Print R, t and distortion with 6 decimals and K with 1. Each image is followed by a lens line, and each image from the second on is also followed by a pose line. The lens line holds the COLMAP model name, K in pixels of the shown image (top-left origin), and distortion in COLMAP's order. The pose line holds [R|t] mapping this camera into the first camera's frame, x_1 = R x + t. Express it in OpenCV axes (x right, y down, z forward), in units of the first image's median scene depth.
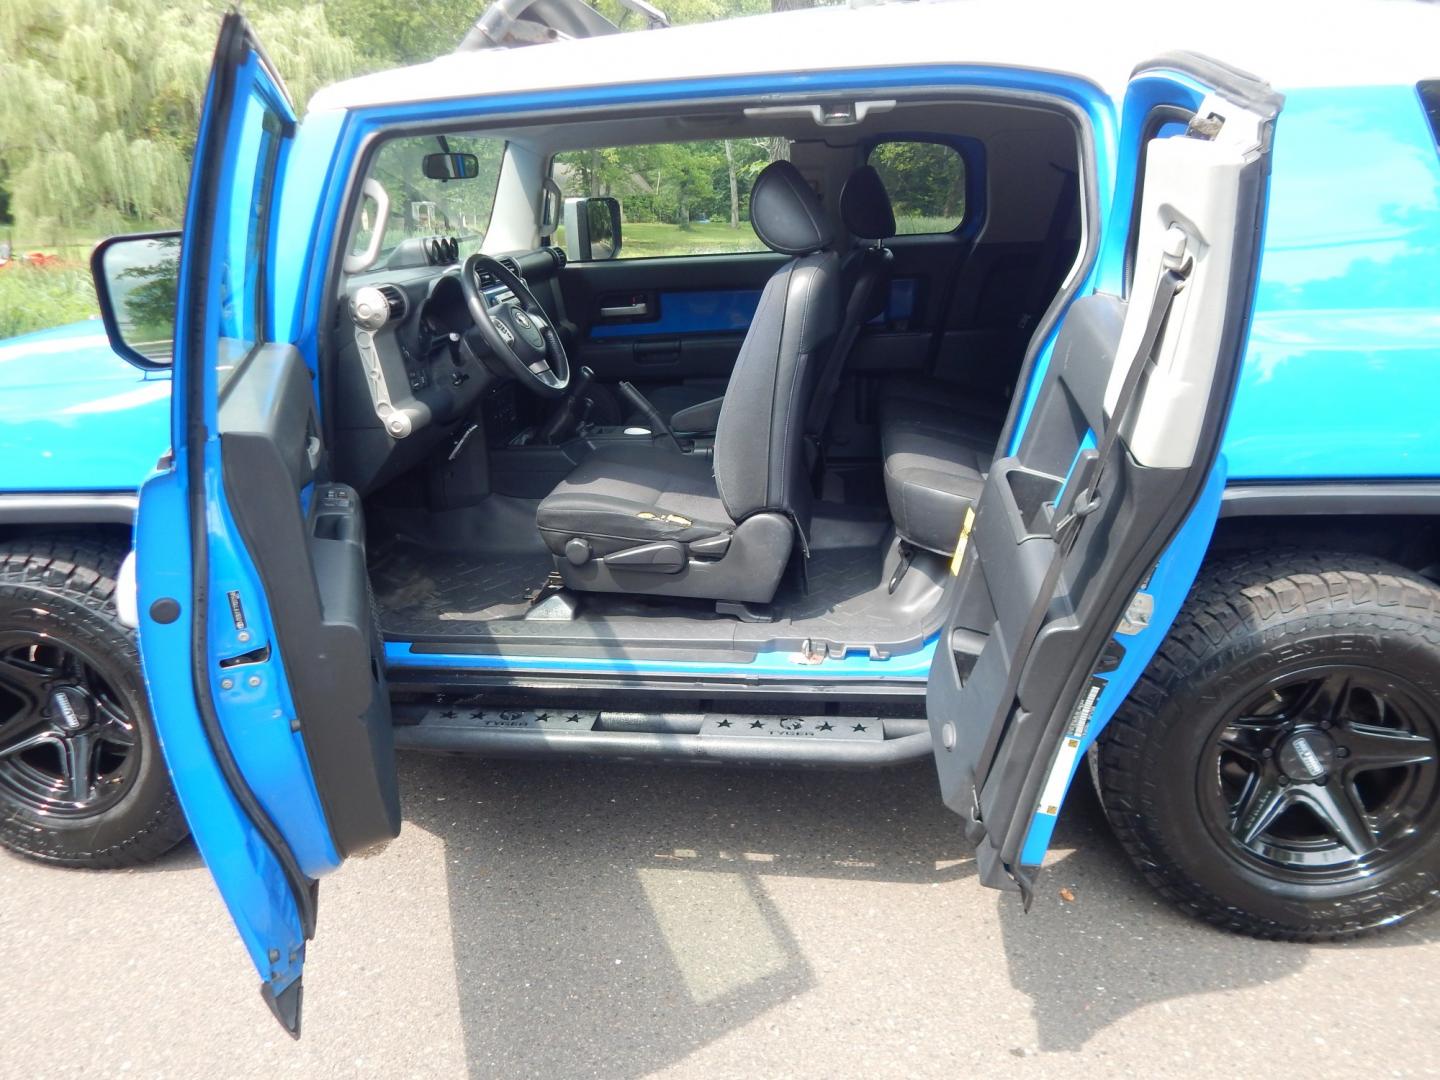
lens RADIAL K [[1031.8, 0, 720.0], [0, 1031.8, 540.0], [0, 0, 1]] dist [-0.023592, -0.000546]
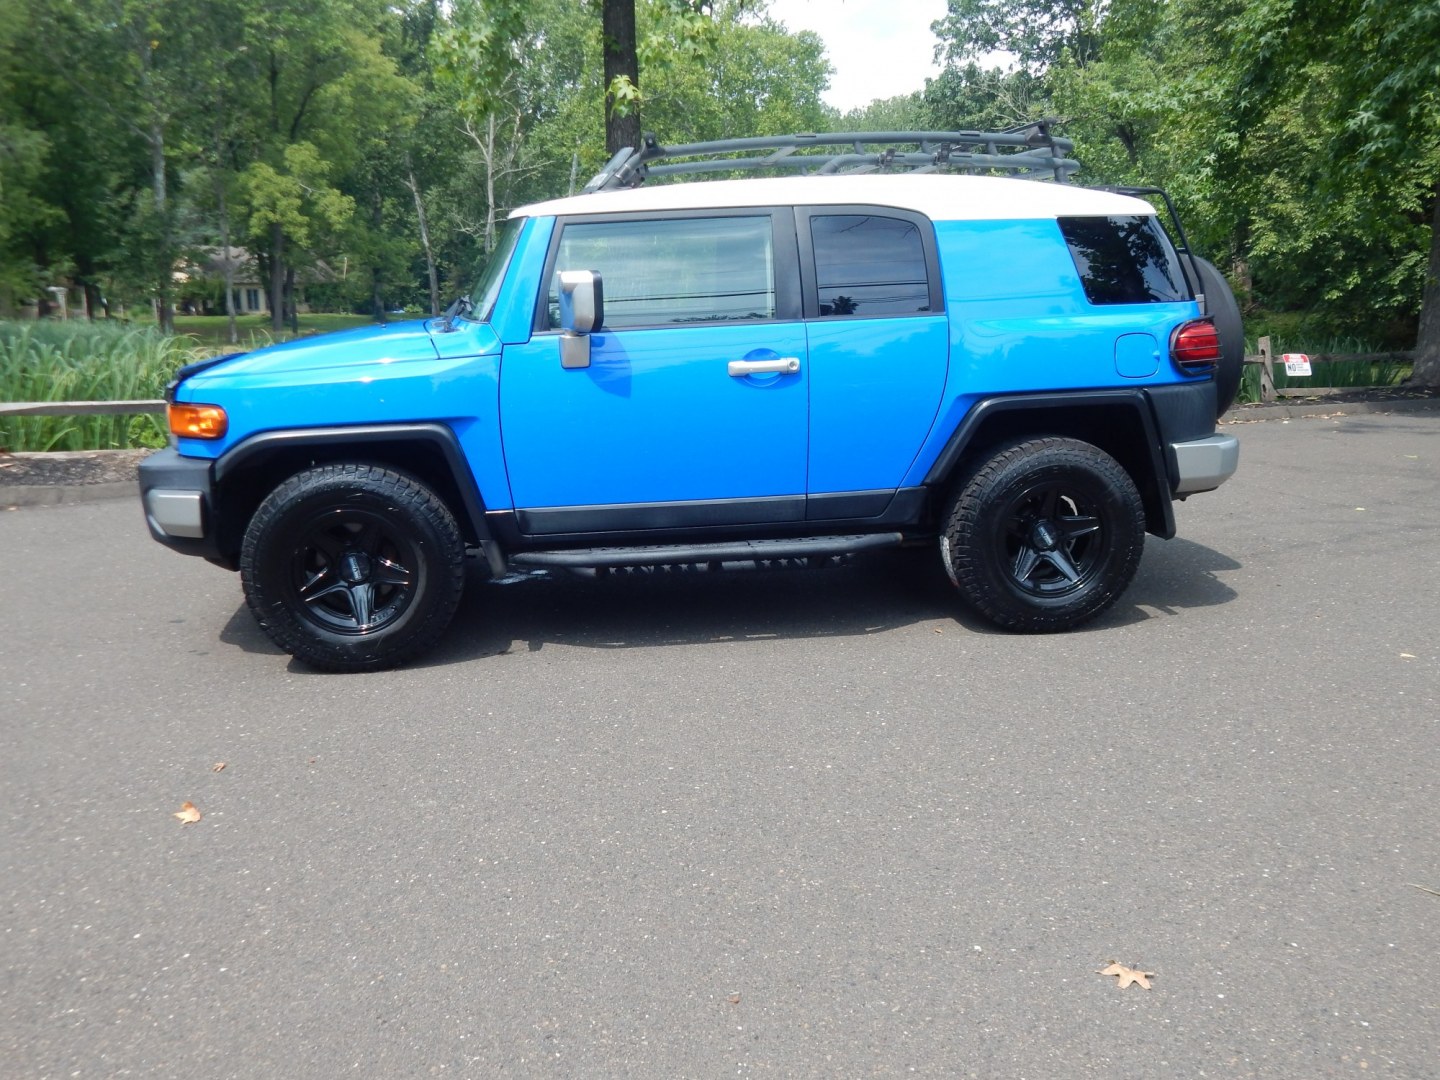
lens RADIAL K [[1170.8, 0, 720.0], [0, 1170.8, 540.0], [0, 0, 1]] dist [-0.029328, -0.009383]
pose [[0.966112, -0.045717, 0.254041, -0.546158], [0.073006, 0.992401, -0.099049, 0.345269], [-0.247582, 0.114239, 0.962108, -0.914180]]
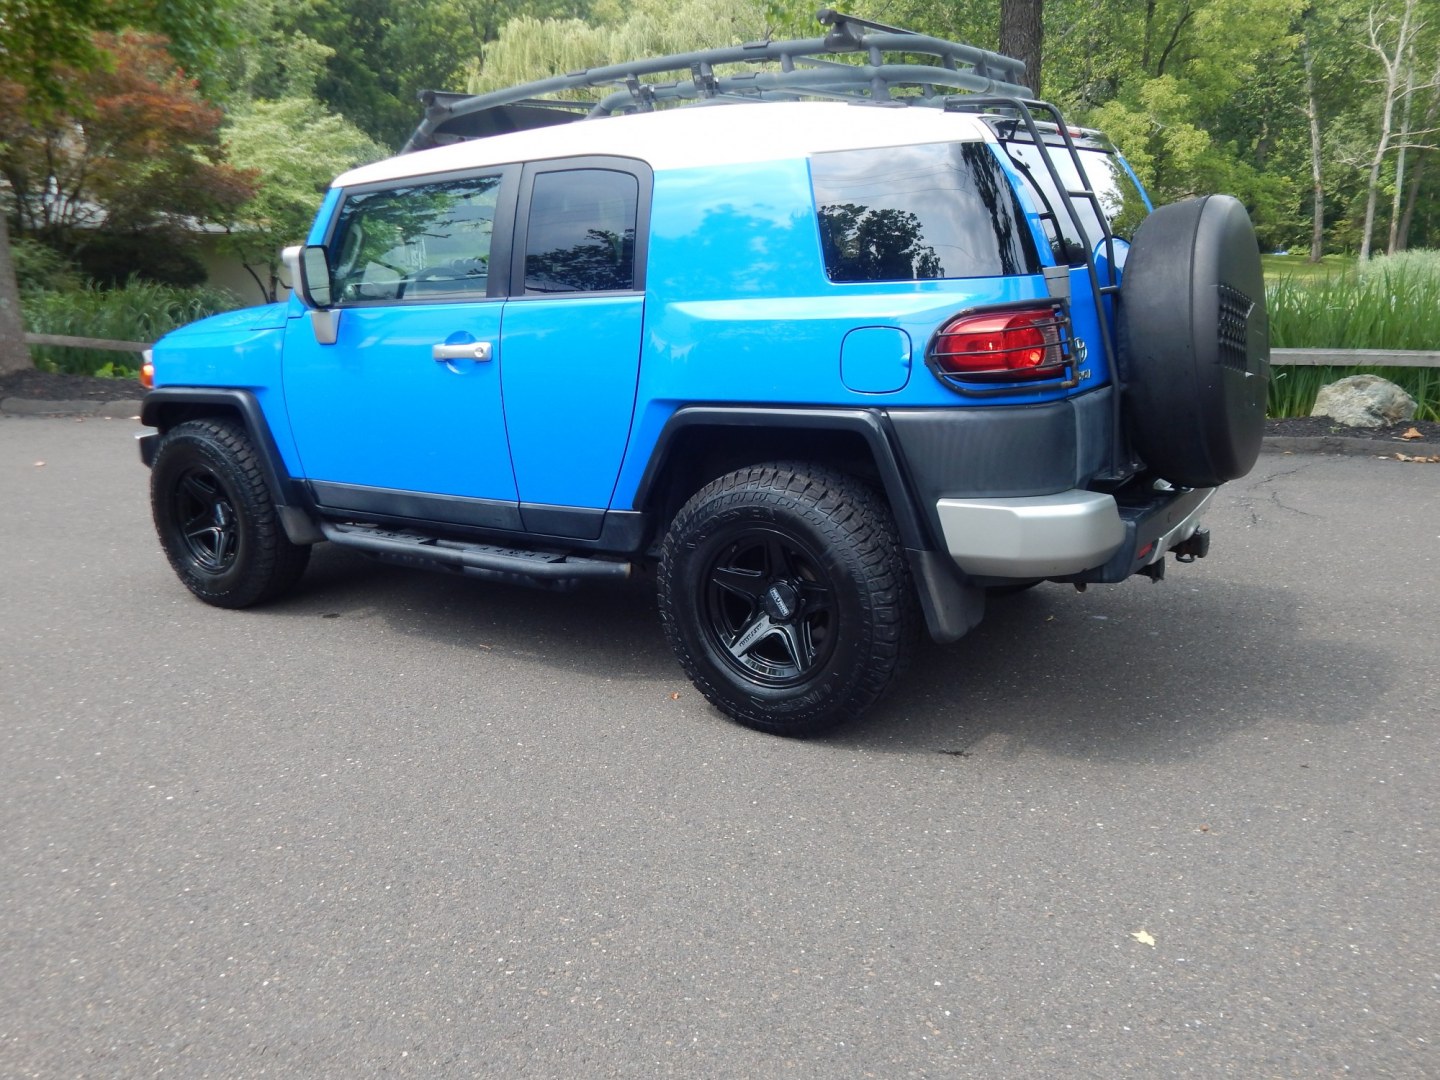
lens RADIAL K [[1191.0, 0, 720.0], [0, 1191.0, 540.0], [0, 0, 1]] dist [-0.020836, -0.003593]
pose [[0.893454, 0.103542, -0.437056, 1.061387], [-0.131339, 0.990762, -0.033772, 0.165606], [0.429522, 0.087576, 0.898800, -0.497068]]
